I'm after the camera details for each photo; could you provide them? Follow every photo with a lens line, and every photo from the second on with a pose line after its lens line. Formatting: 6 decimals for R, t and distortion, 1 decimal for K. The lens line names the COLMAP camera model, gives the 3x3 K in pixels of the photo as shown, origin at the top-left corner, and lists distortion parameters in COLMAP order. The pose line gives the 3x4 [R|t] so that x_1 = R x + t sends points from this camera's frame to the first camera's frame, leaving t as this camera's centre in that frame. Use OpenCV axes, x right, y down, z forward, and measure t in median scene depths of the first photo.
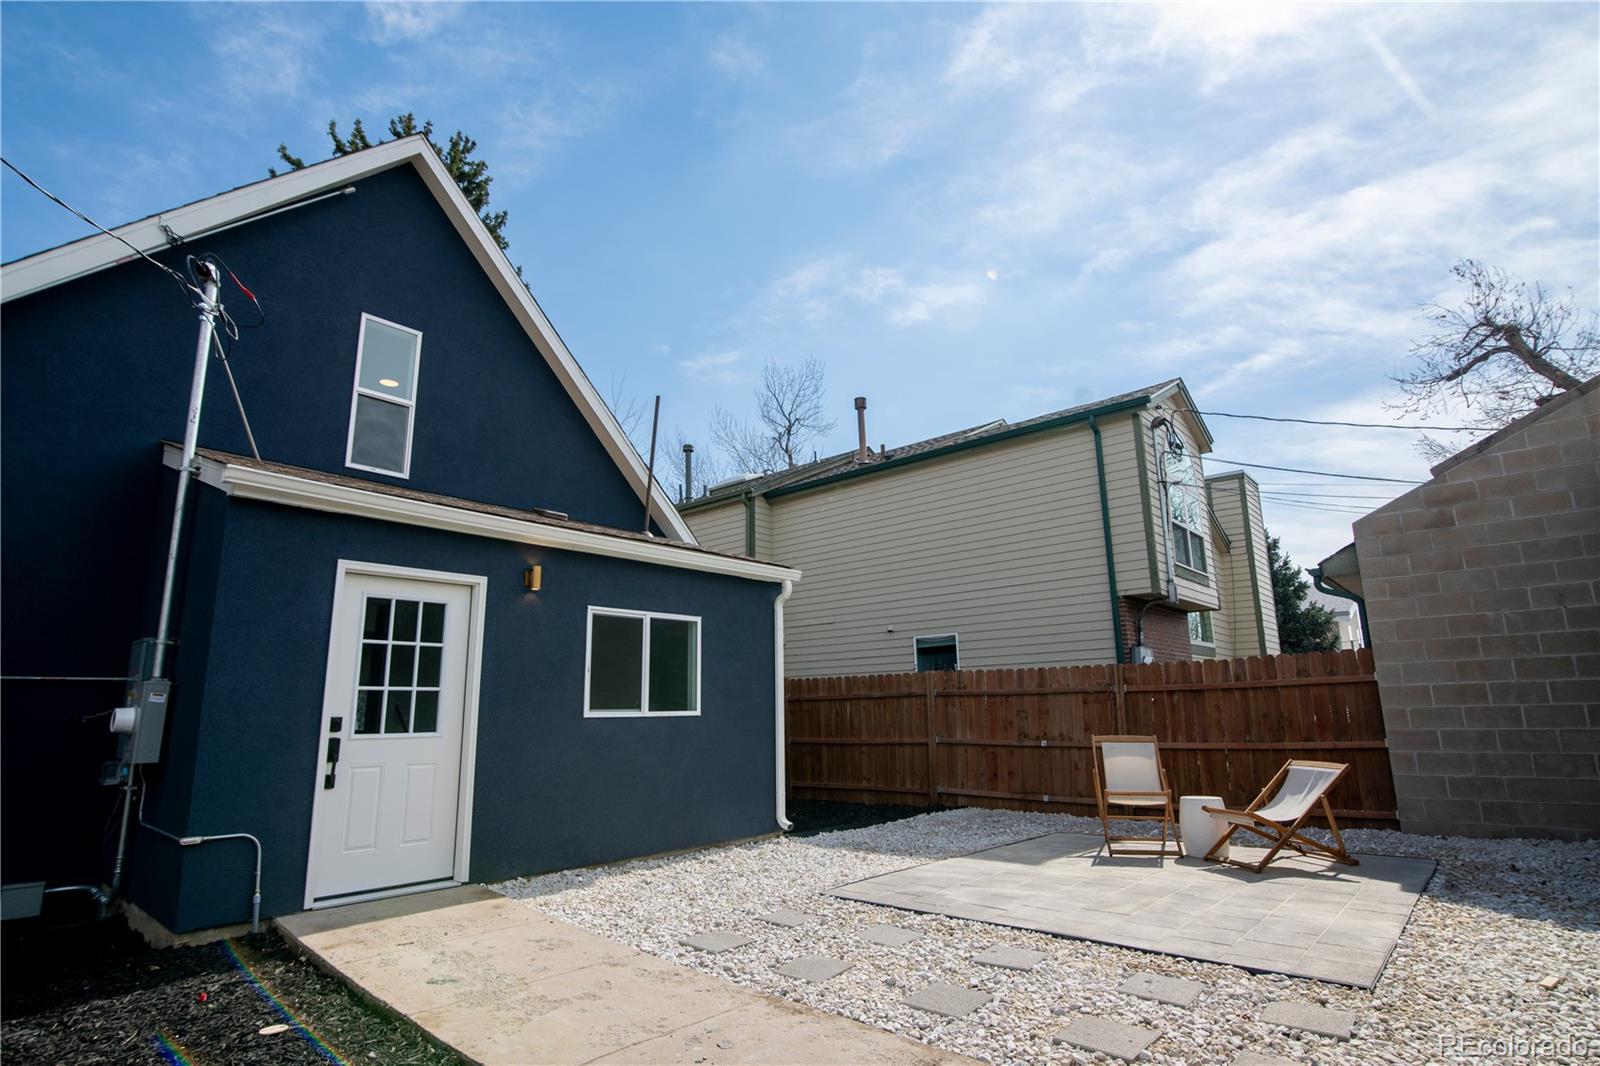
lens RADIAL K [[786.4, 0, 797.4], [0, 786.4, 534.5], [0, 0, 1]] dist [-0.000519, -0.000021]
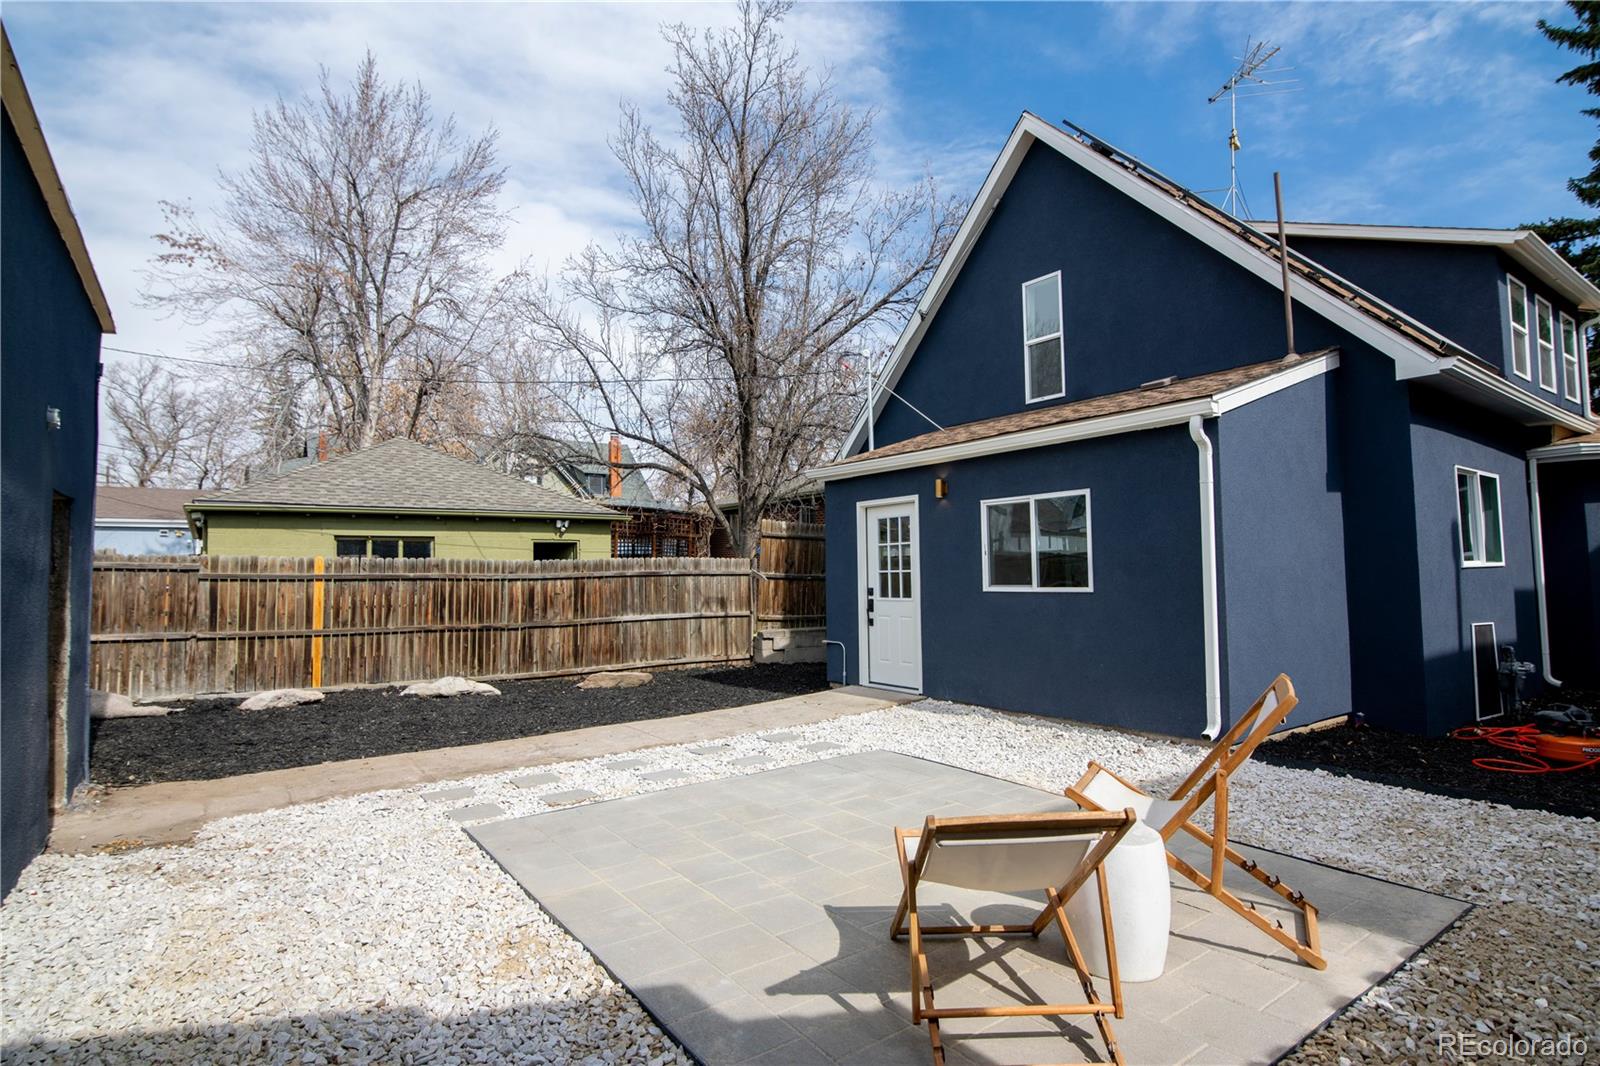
lens RADIAL K [[786.4, 0, 801.4], [0, 786.4, 534.3], [0, 0, 1]] dist [-0.000519, -0.000021]
pose [[-0.181884, -0.033861, -0.982737, 1.137494], [0.237174, 0.968390, -0.077263, 0.198174], [0.954288, -0.247133, -0.168104, 1.091611]]
